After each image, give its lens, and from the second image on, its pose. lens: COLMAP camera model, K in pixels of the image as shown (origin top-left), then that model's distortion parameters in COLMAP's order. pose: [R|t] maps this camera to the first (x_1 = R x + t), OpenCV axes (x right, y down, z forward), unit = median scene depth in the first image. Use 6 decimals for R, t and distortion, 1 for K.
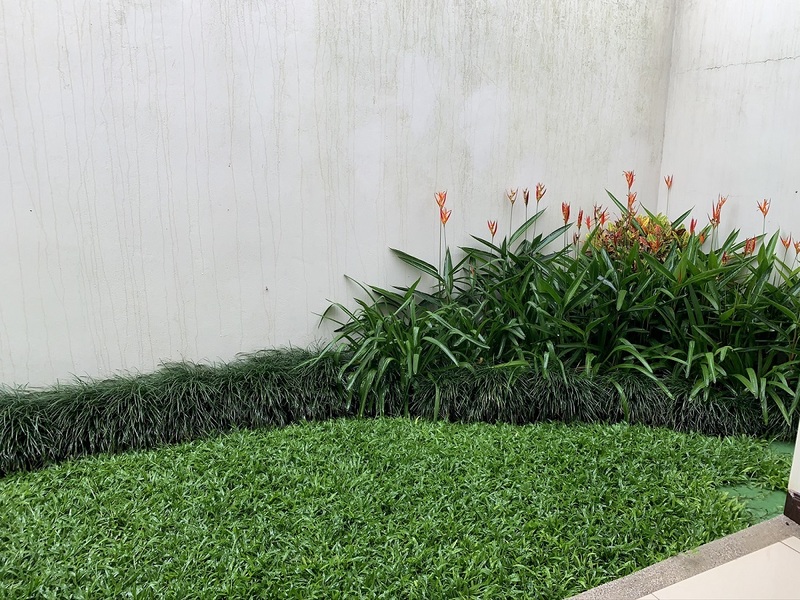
lens RADIAL K [[619.0, 0, 398.8], [0, 619.0, 302.9], [0, 0, 1]] dist [0.048047, -0.044234]
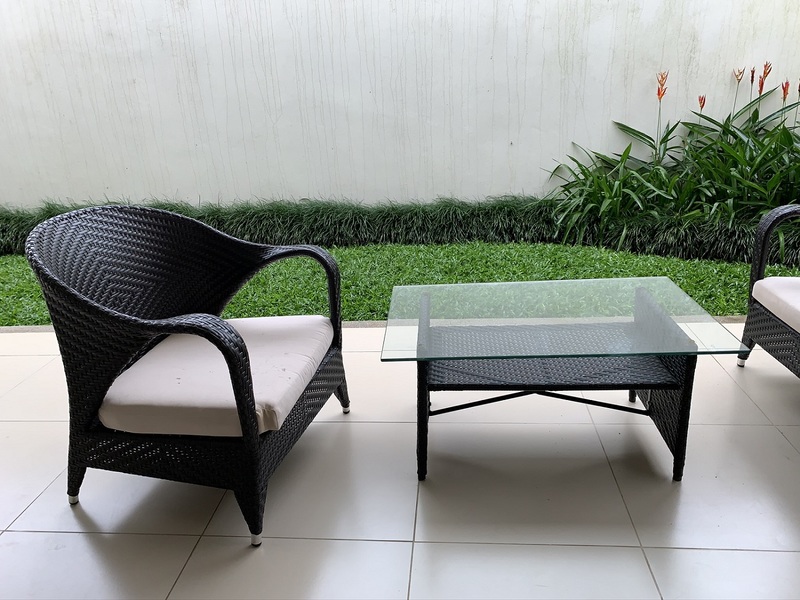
lens RADIAL K [[619.0, 0, 398.9], [0, 619.0, 299.9], [0, 0, 1]] dist [0.048047, -0.044234]
pose [[0.871594, 0.135296, -0.471189, 0.285381], [-0.070941, 0.985854, 0.151850, 0.121129], [0.485068, -0.098925, 0.868863, -0.390795]]
